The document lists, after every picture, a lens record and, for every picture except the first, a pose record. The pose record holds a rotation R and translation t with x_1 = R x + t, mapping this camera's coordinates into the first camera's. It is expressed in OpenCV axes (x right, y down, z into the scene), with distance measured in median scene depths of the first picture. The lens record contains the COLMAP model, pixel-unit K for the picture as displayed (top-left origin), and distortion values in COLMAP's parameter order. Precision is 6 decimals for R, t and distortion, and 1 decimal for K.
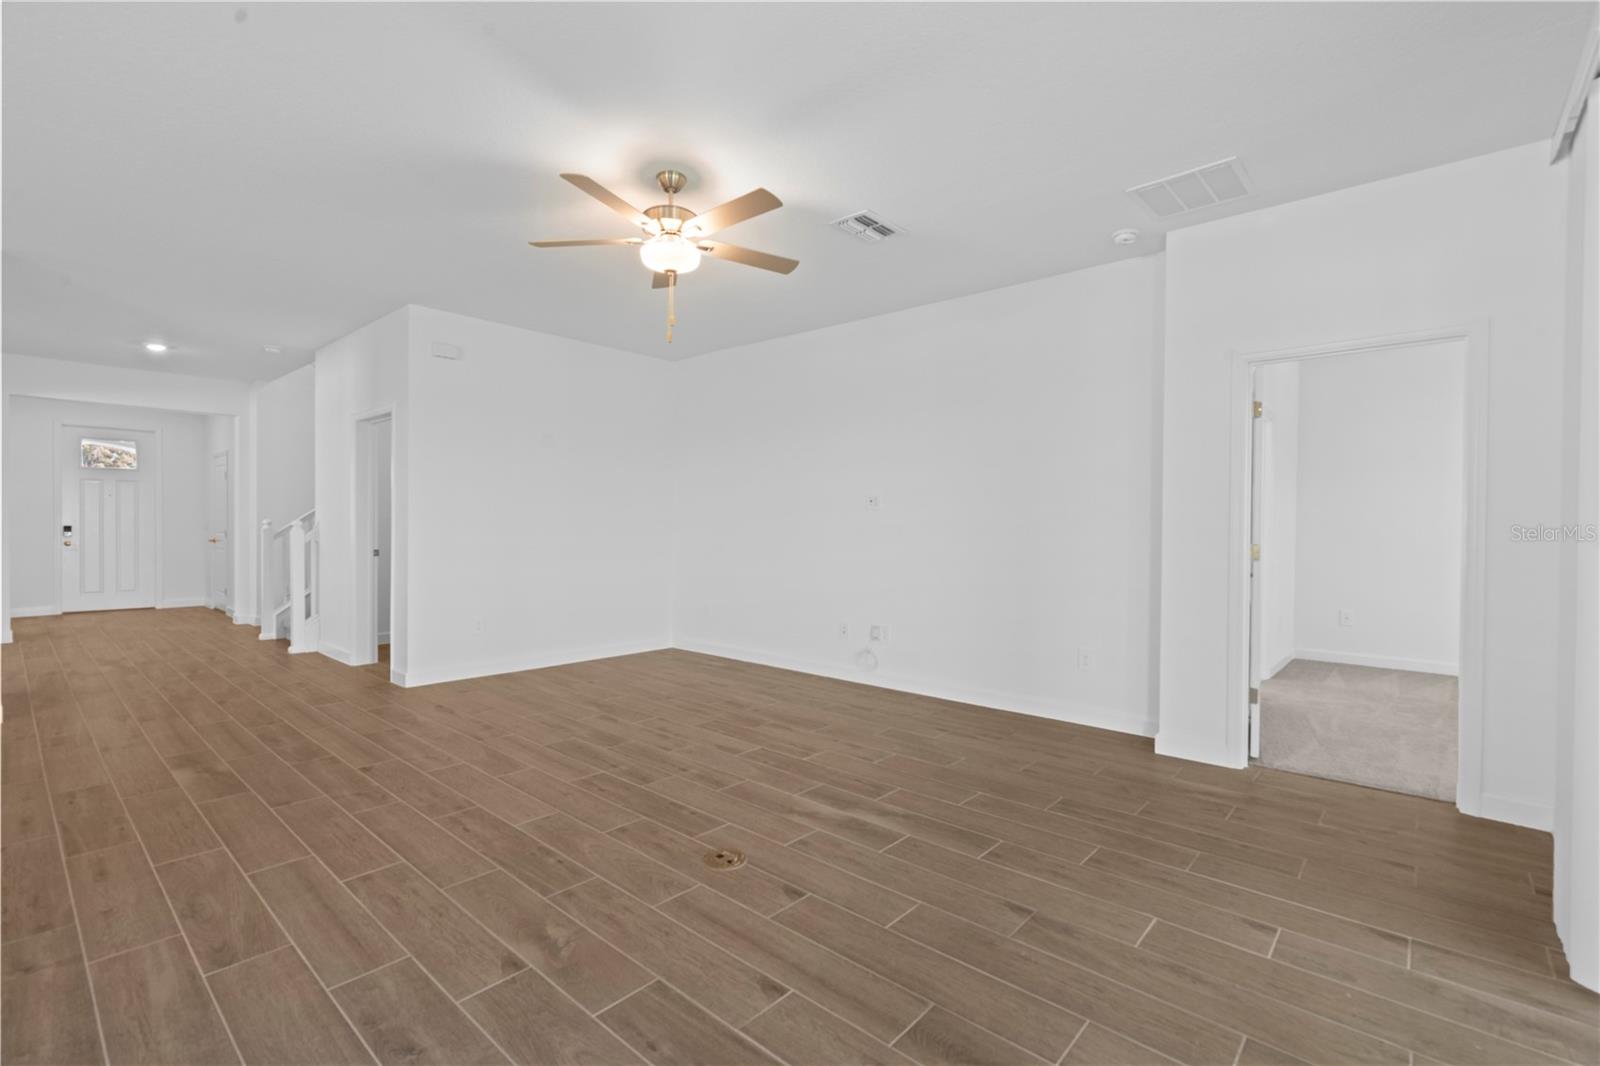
lens RADIAL K [[721.0, 0, 800.5], [0, 721.0, 534.9], [0, 0, 1]] dist [-0.005950, 0.004025]
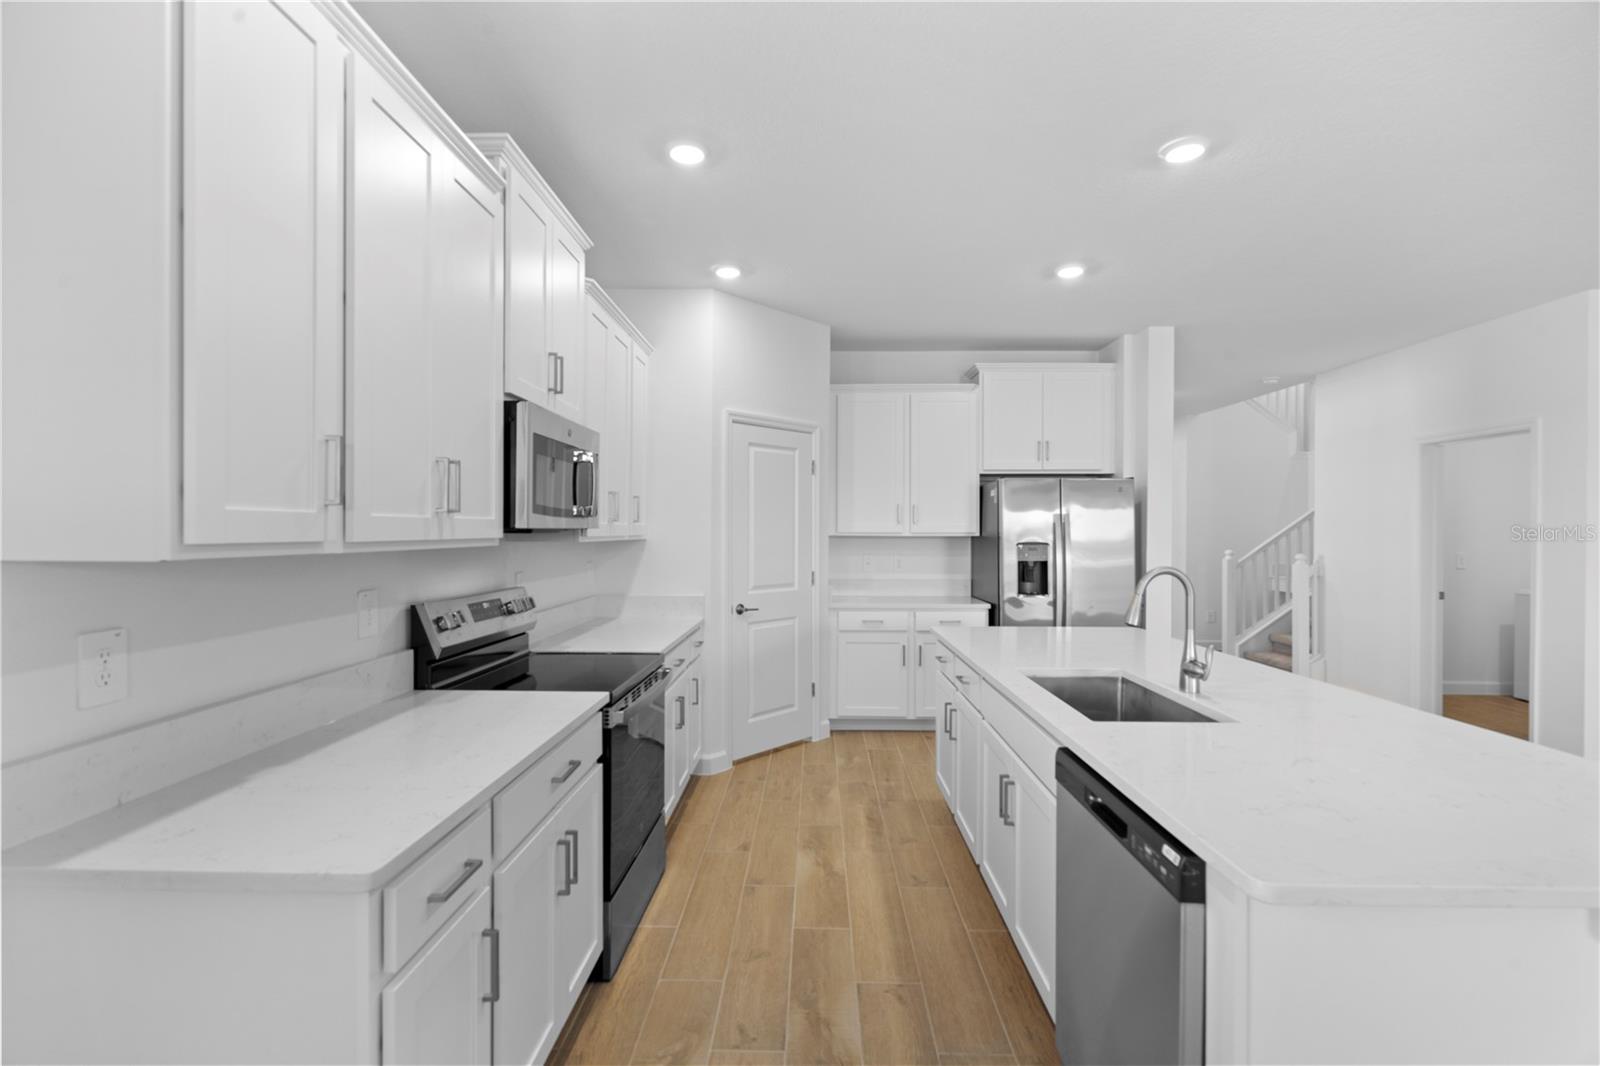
lens RADIAL K [[717.6, 0, 797.3], [0, 717.6, 535.4], [0, 0, 1]] dist [-0.003196, 0.000480]
pose [[0.641174, -0.003395, -0.767388, -0.784797], [-0.007933, 0.999907, -0.011052, -0.057661], [0.767354, 0.013174, 0.641088, -0.249343]]
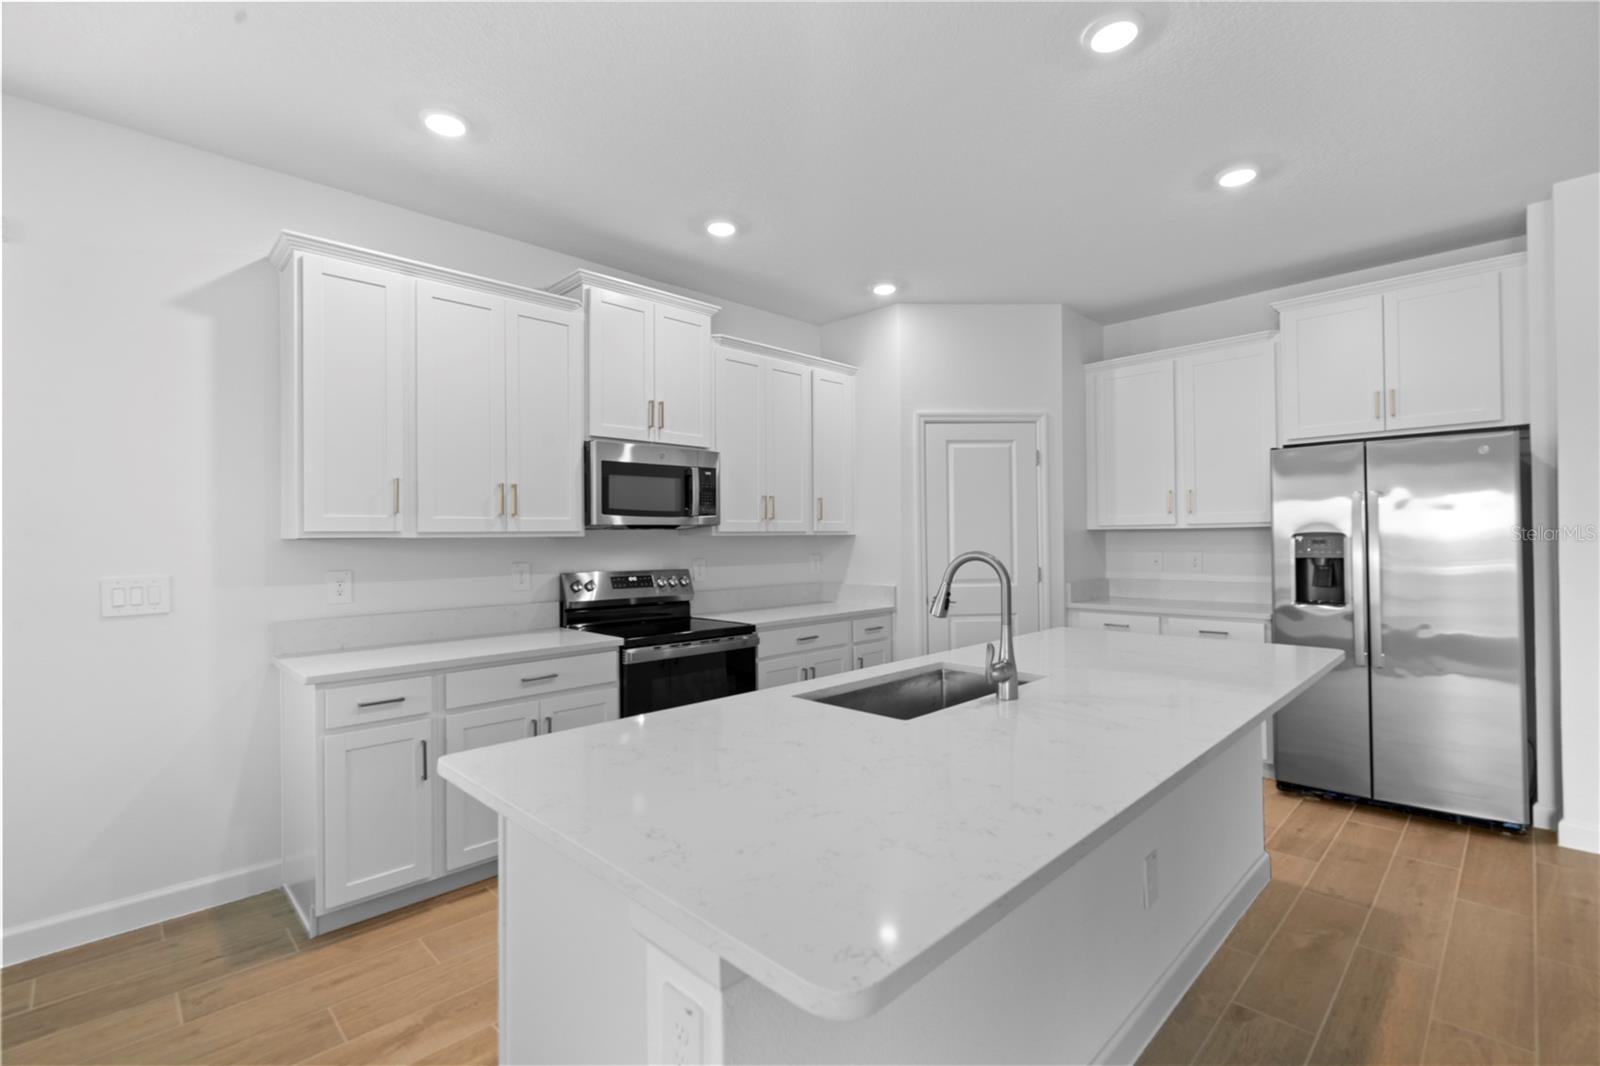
lens RADIAL K [[721.0, 0, 800.5], [0, 721.0, 534.9], [0, 0, 1]] dist [-0.005950, 0.004025]
pose [[-0.066757, -0.012884, -0.997686, -0.476893], [-0.004211, 0.999911, -0.012631, -0.044202], [0.997760, 0.003358, -0.066805, 0.328790]]
